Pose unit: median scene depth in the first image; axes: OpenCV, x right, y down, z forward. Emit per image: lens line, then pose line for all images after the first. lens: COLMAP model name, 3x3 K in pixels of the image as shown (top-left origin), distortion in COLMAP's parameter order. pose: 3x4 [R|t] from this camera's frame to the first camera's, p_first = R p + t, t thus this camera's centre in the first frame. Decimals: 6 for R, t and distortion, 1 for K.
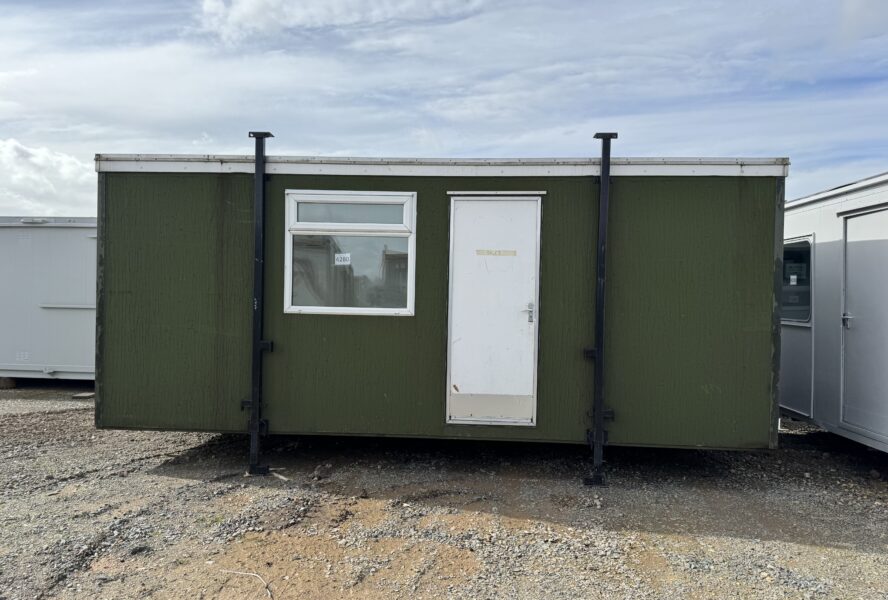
lens RADIAL K [[624.8, 0, 444.0], [0, 624.8, 300.0], [0, 0, 1]] dist [0.169151, -0.274062]
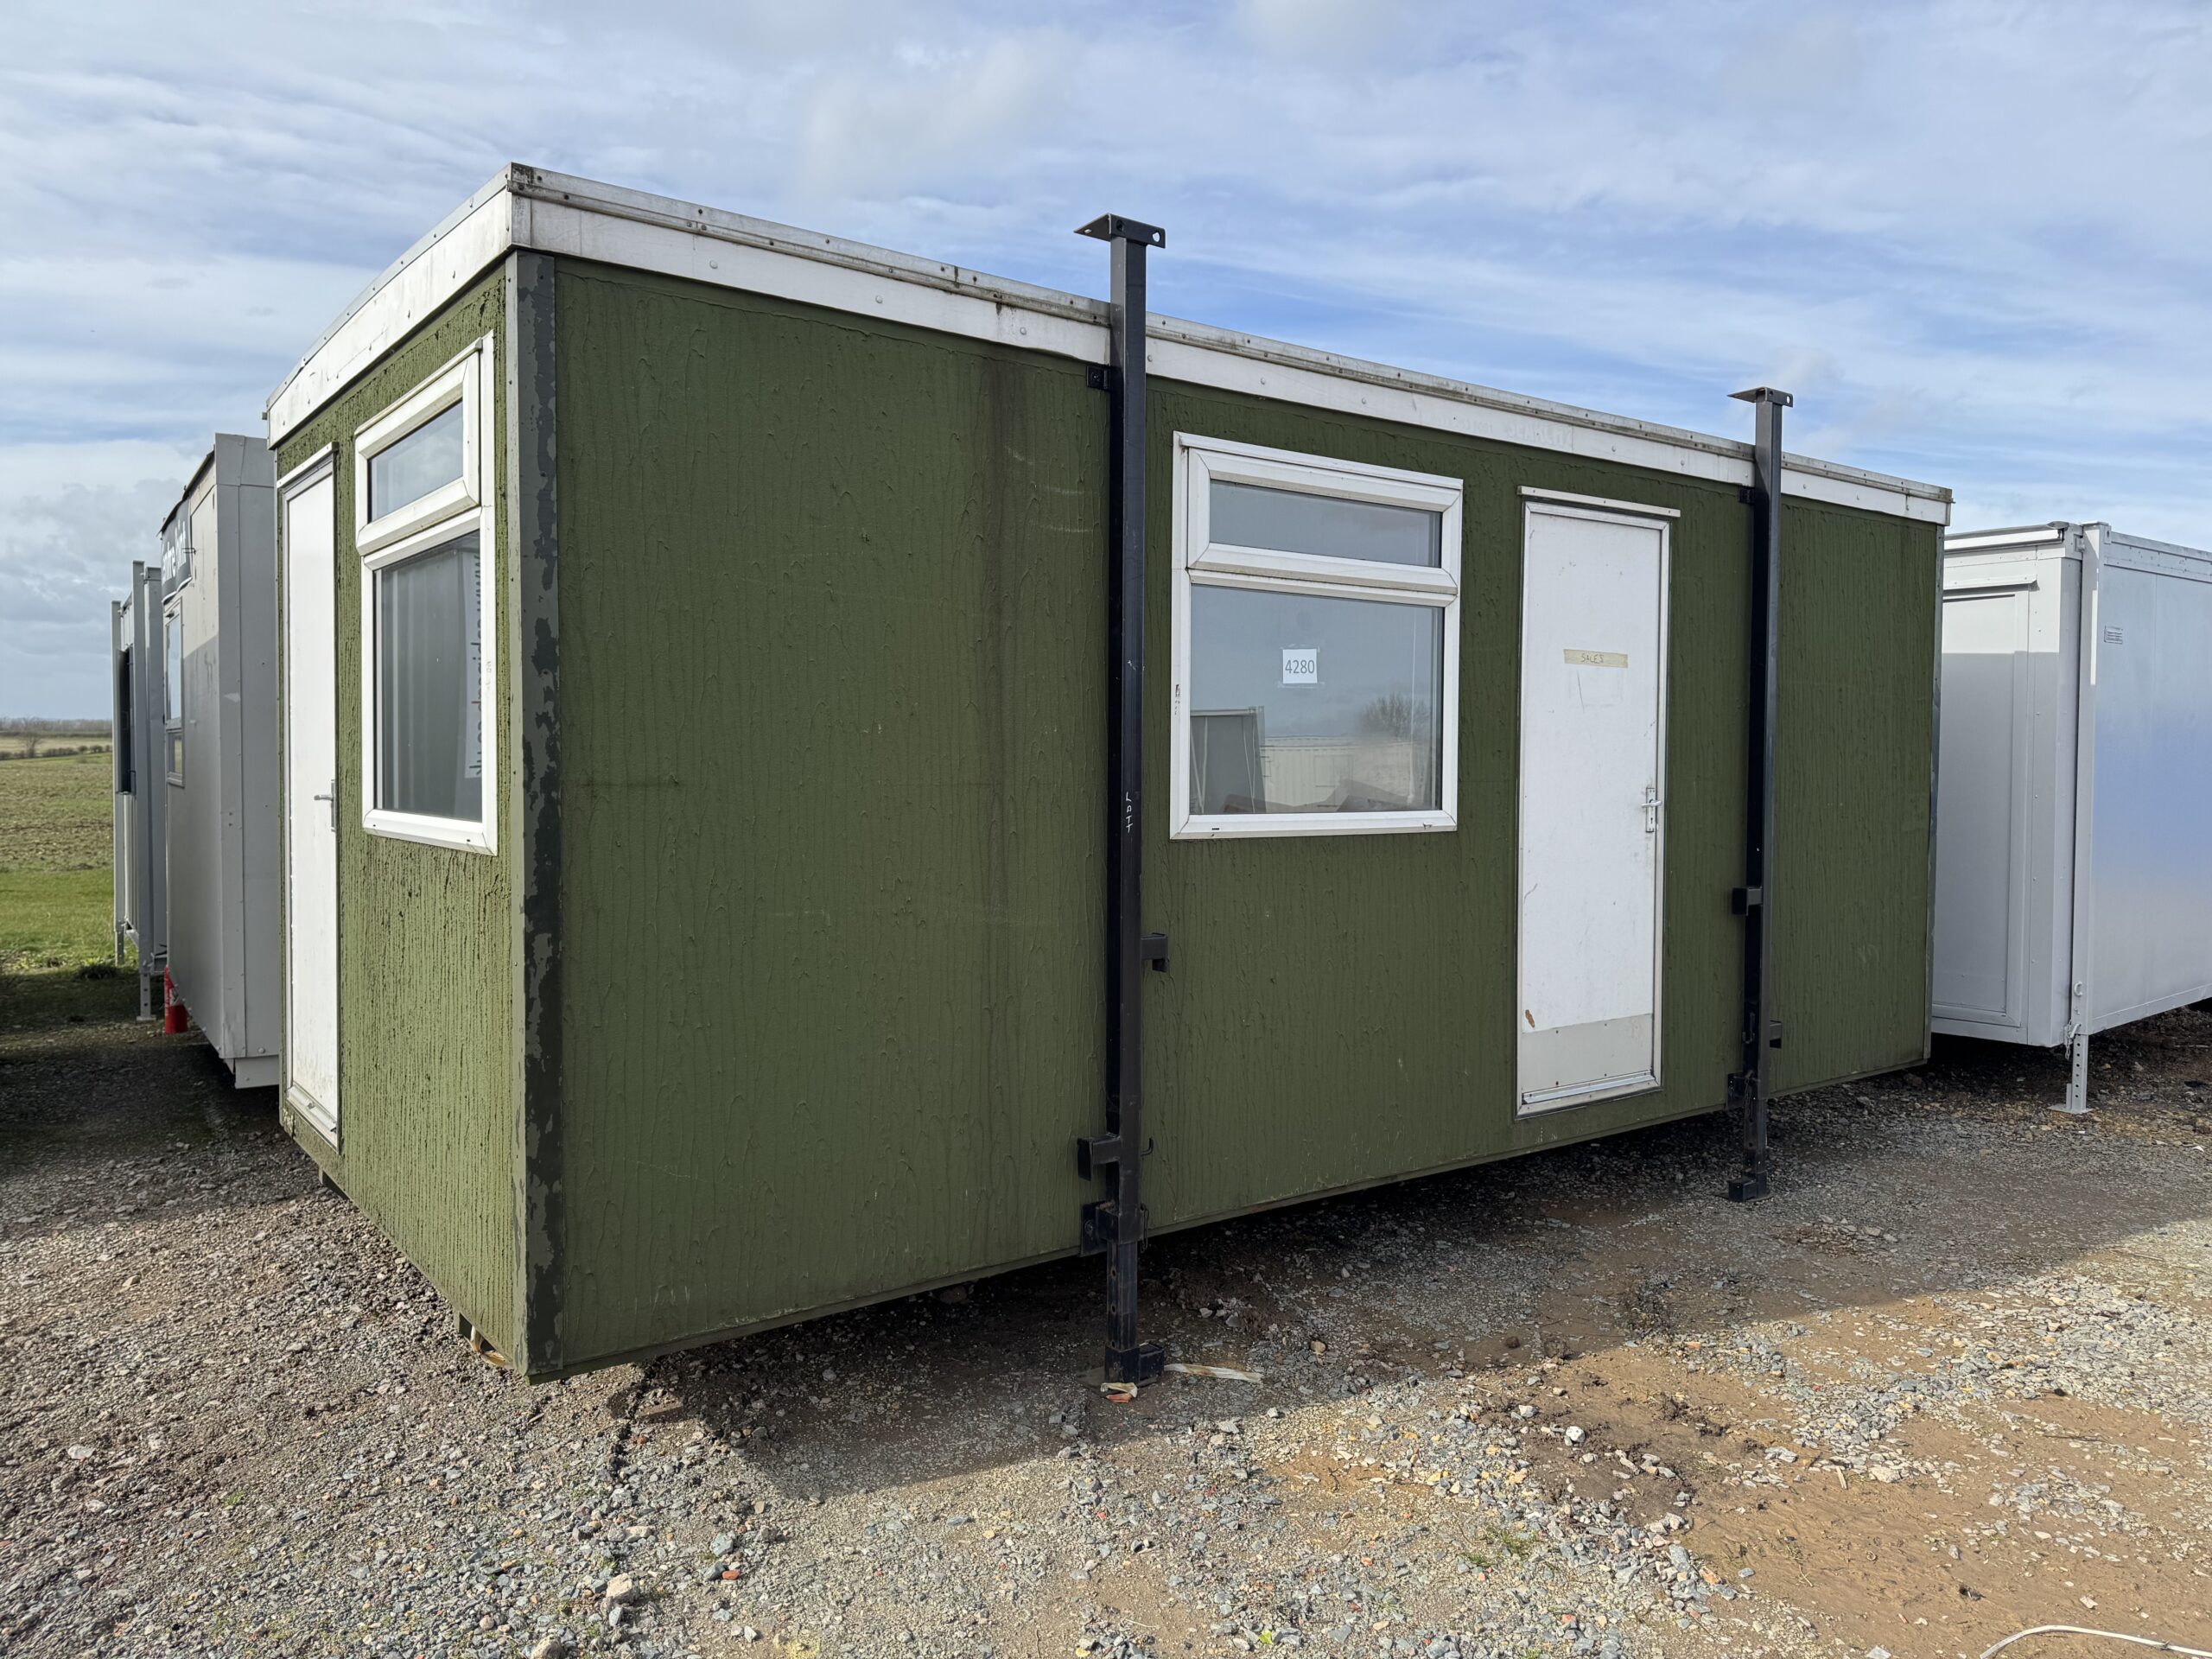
lens RADIAL K [[1539.3, 0, 1099.6], [0, 1539.3, 816.3], [0, 0, 1]] dist [0.133524, -0.184993]
pose [[0.758023, -0.038560, 0.651087, -0.777659], [0.017692, 0.999099, 0.038573, -0.020277], [-0.651988, -0.017720, 0.758022, 0.466164]]
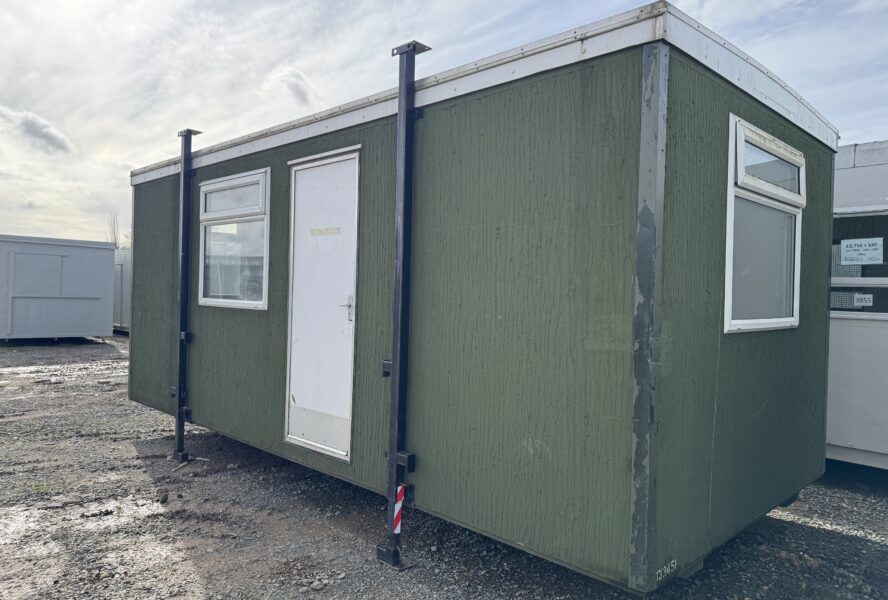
lens RADIAL K [[627.3, 0, 424.2], [0, 627.3, 293.1], [0, 0, 1]] dist [0.111152, -0.138110]
pose [[0.739404, 0.002068, -0.673259, 0.703859], [-0.017482, 0.999717, -0.016128, 0.012330], [0.673036, 0.023695, 0.739230, 0.501212]]
